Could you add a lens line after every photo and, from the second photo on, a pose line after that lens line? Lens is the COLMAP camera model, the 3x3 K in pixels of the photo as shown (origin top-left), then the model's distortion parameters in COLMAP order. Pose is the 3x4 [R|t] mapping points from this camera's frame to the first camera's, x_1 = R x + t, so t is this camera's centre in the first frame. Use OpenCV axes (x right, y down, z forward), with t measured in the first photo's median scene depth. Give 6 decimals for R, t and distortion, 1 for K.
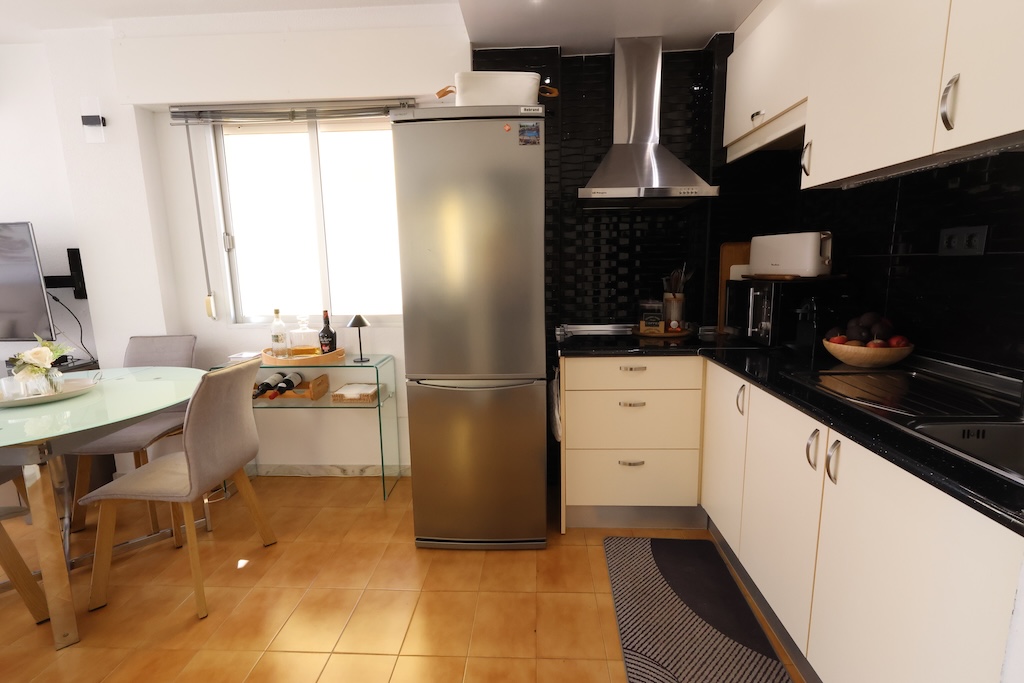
lens RADIAL K [[482.9, 0, 508.1], [0, 482.9, 342.7], [0, 0, 1]] dist [-0.002413, 0.002141]
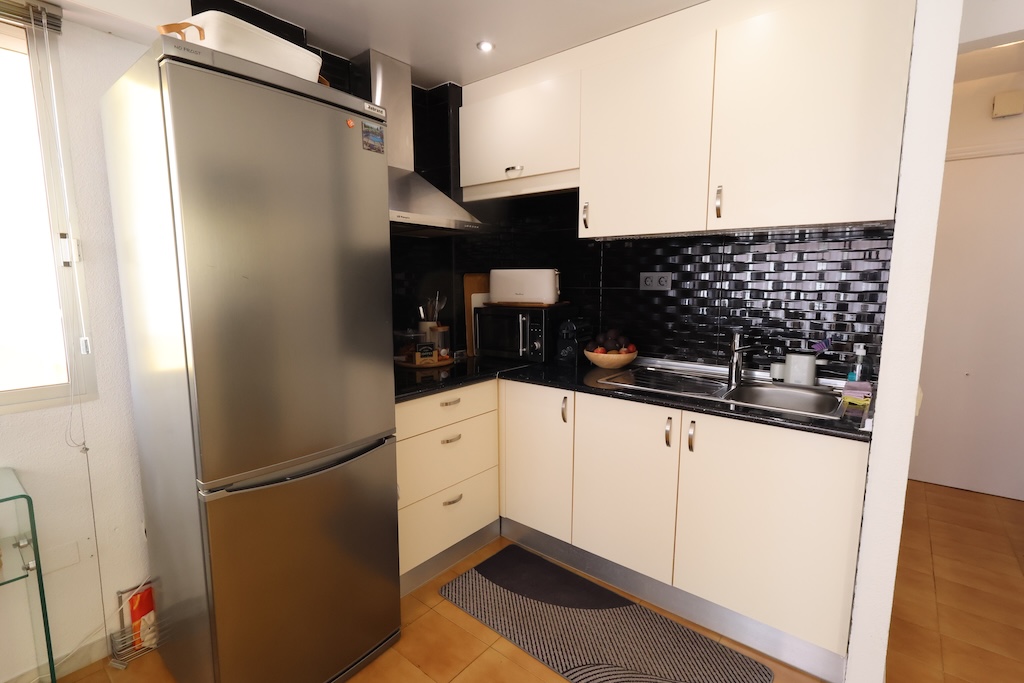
lens RADIAL K [[482.9, 0, 521.5], [0, 482.9, 339.5], [0, 0, 1]] dist [-0.002413, 0.002141]
pose [[0.581460, -0.083326, 0.809296, -0.417989], [0.122577, 0.992359, 0.014106, -0.065176], [-0.804288, 0.090999, 0.587231, 0.297953]]
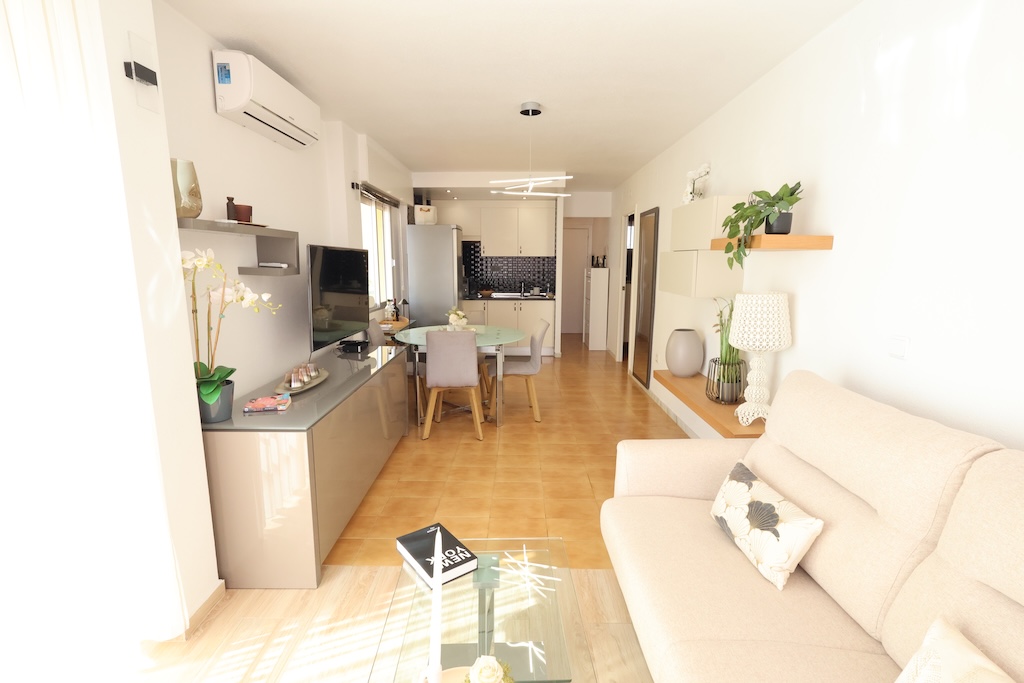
lens RADIAL K [[482.9, 0, 513.0], [0, 482.9, 340.4], [0, 0, 1]] dist [-0.002413, 0.002141]
pose [[-0.047858, -0.142857, 0.988586, -2.923806], [0.166813, 0.974677, 0.148922, -0.136631], [-0.984826, 0.172036, -0.022816, 0.724603]]
